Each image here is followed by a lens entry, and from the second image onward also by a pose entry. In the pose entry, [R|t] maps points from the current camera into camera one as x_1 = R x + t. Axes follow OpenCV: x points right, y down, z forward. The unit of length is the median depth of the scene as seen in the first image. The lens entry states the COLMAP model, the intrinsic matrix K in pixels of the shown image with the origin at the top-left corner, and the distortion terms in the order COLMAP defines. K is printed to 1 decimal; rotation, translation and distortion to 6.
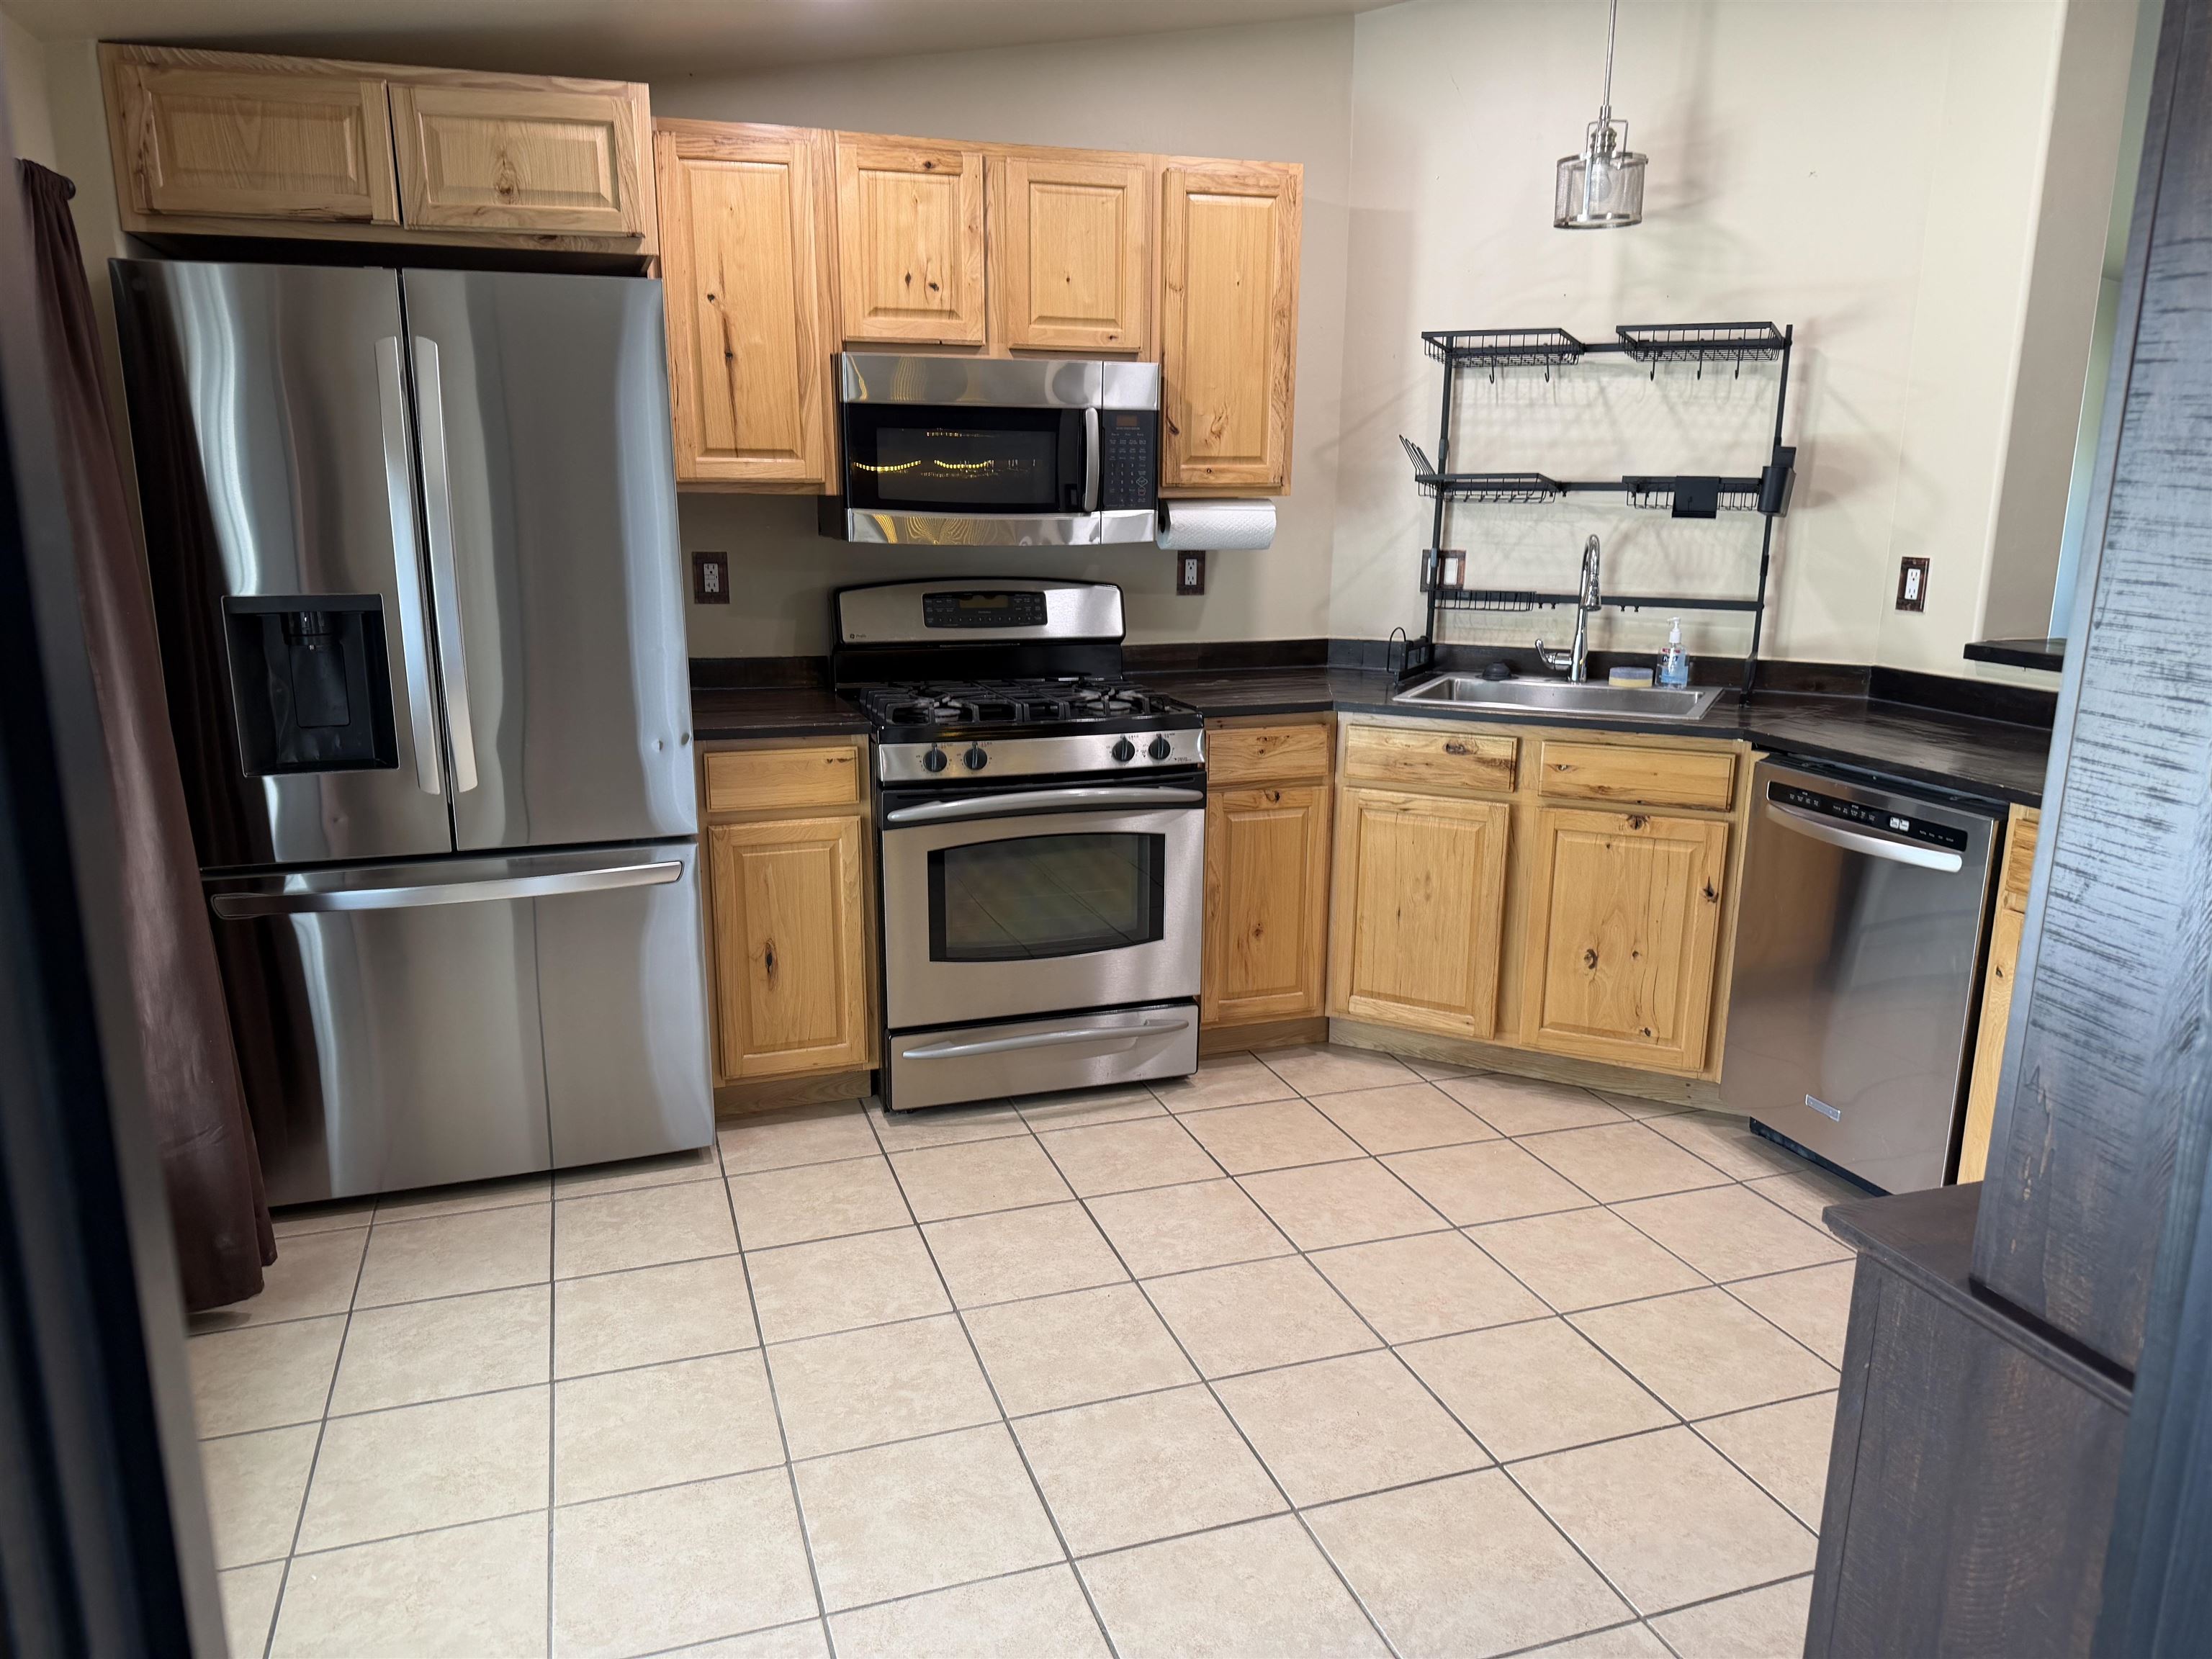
lens RADIAL K [[1571.5, 0, 1106.0], [0, 1571.5, 829.5], [0, 0, 1]] dist [-0.008870, 0.003896]
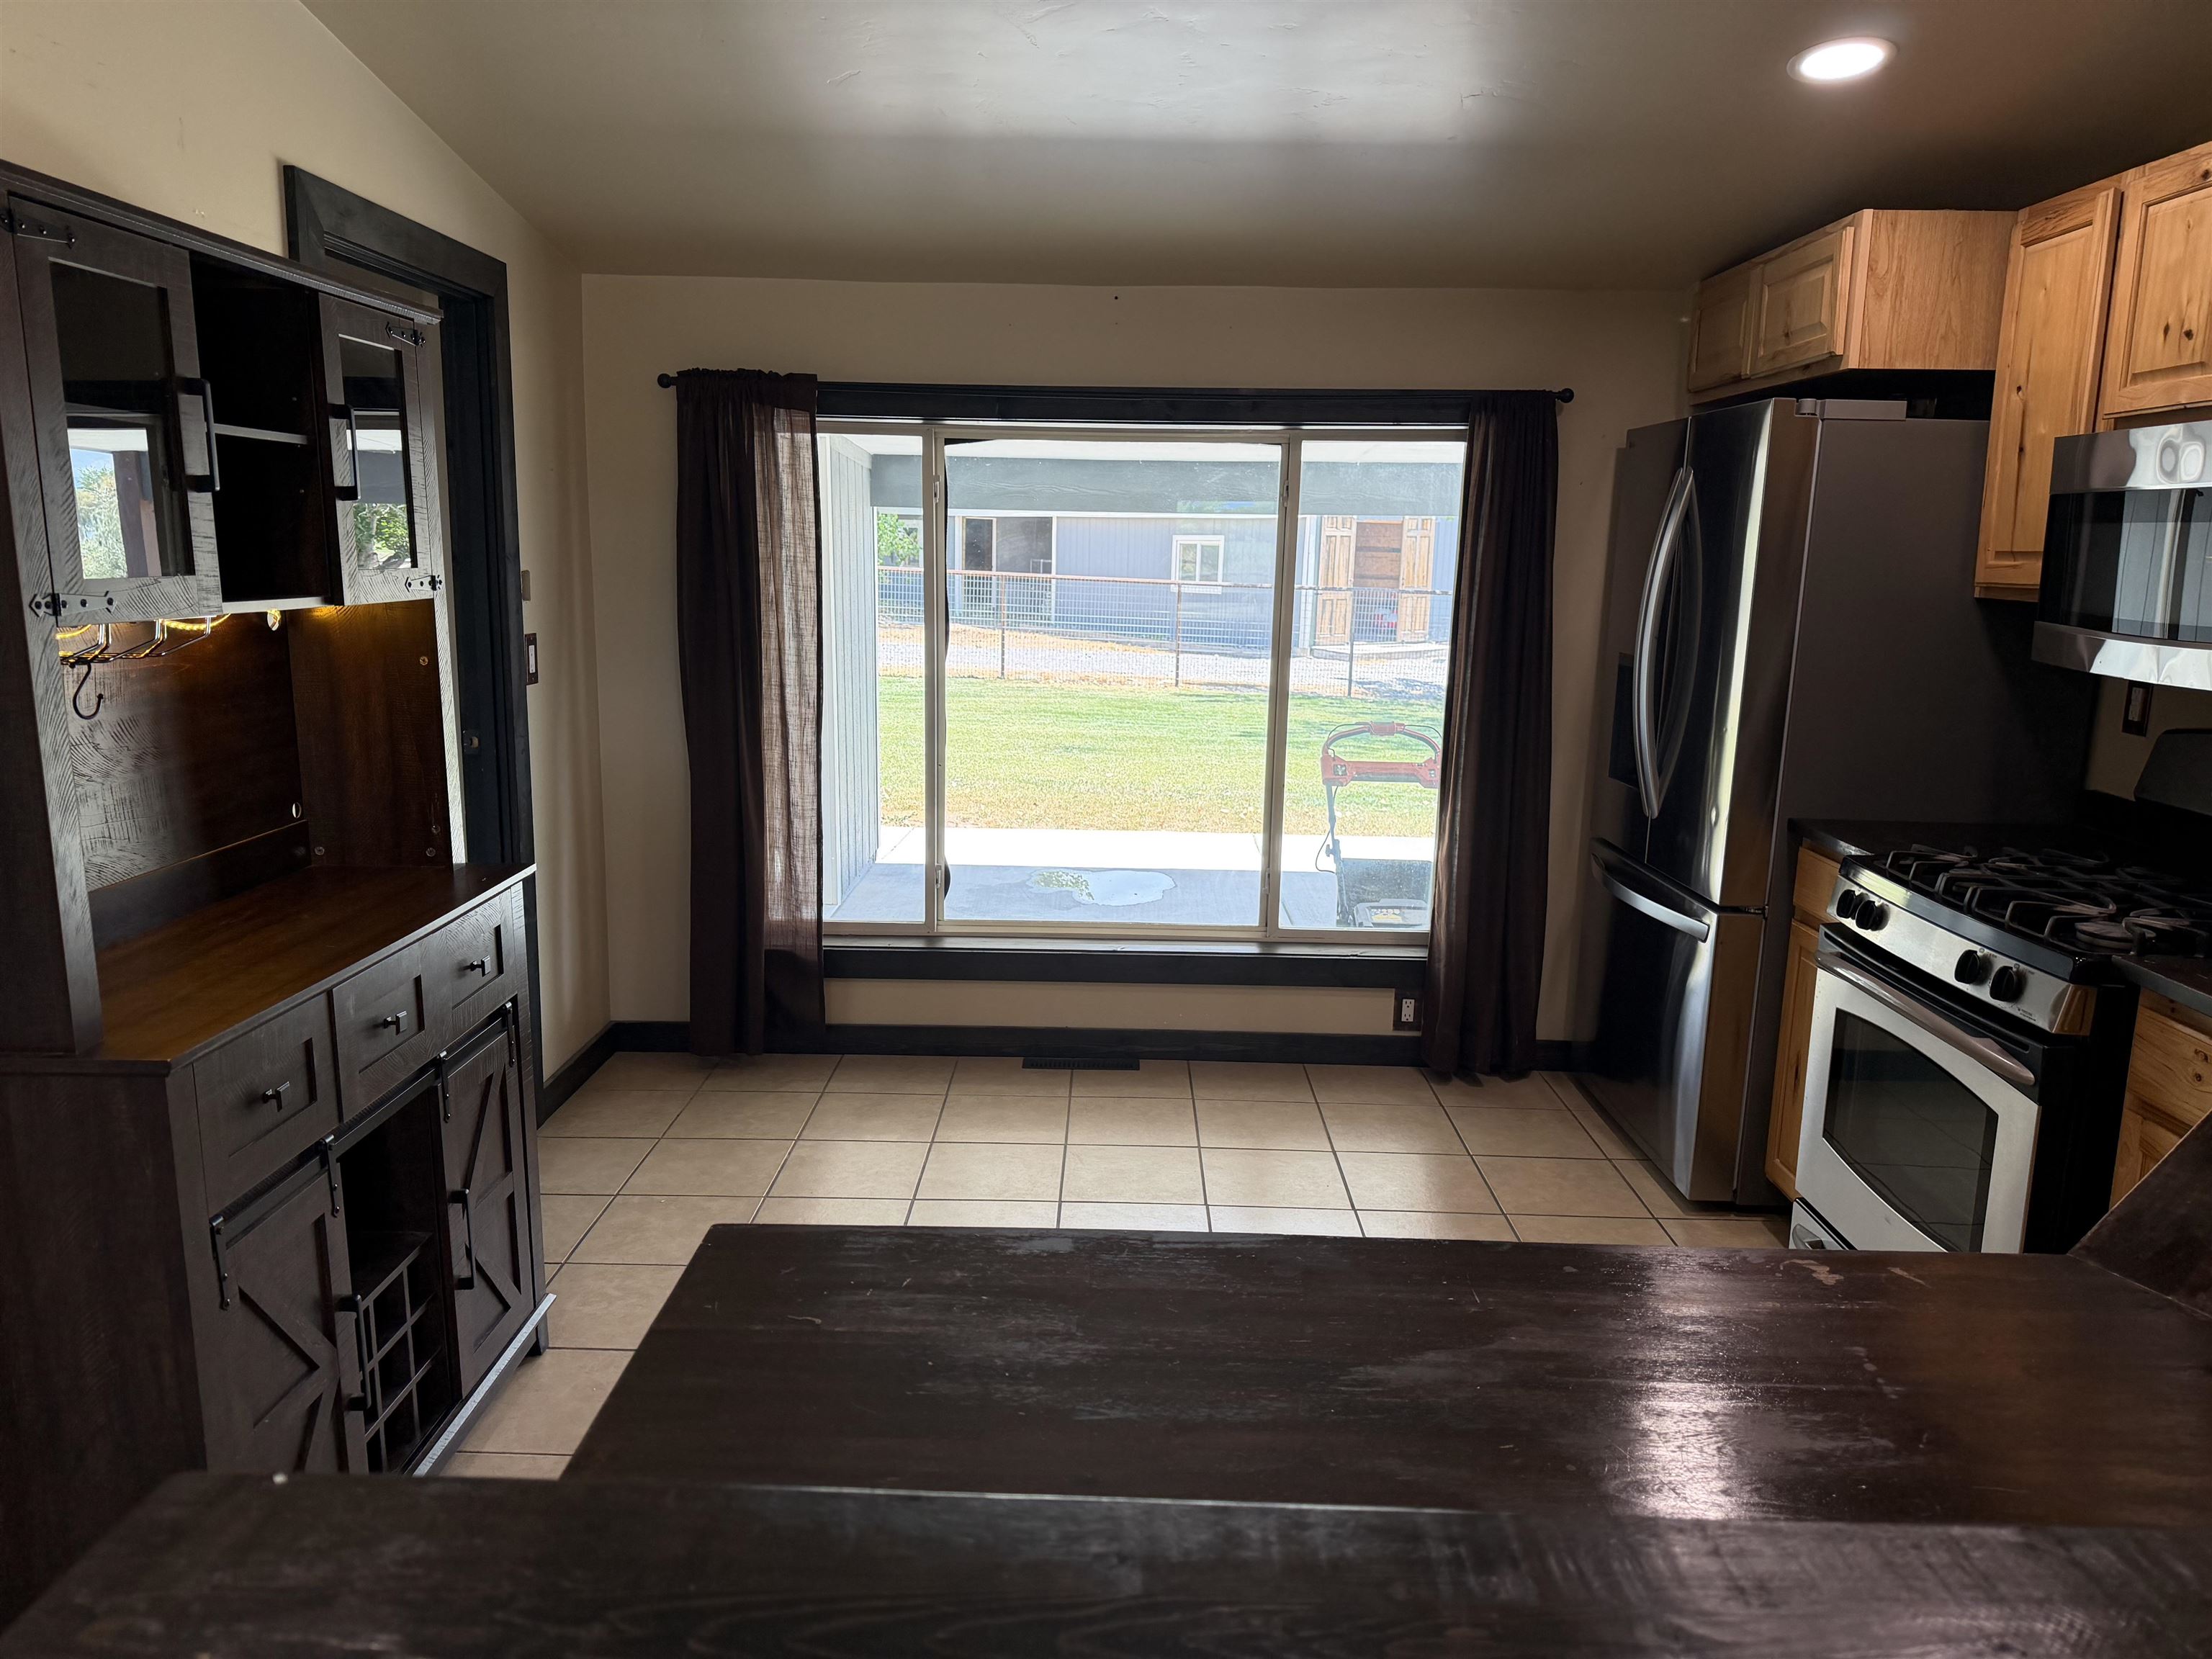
lens RADIAL K [[1571.5, 0, 1106.0], [0, 1571.5, 829.5], [0, 0, 1]] dist [-0.008870, 0.003896]
pose [[-0.344586, 0.161553, -0.924749, 0.793137], [-0.232397, 0.939738, 0.250769, -0.199850], [0.909534, 0.301320, -0.286276, 0.839467]]
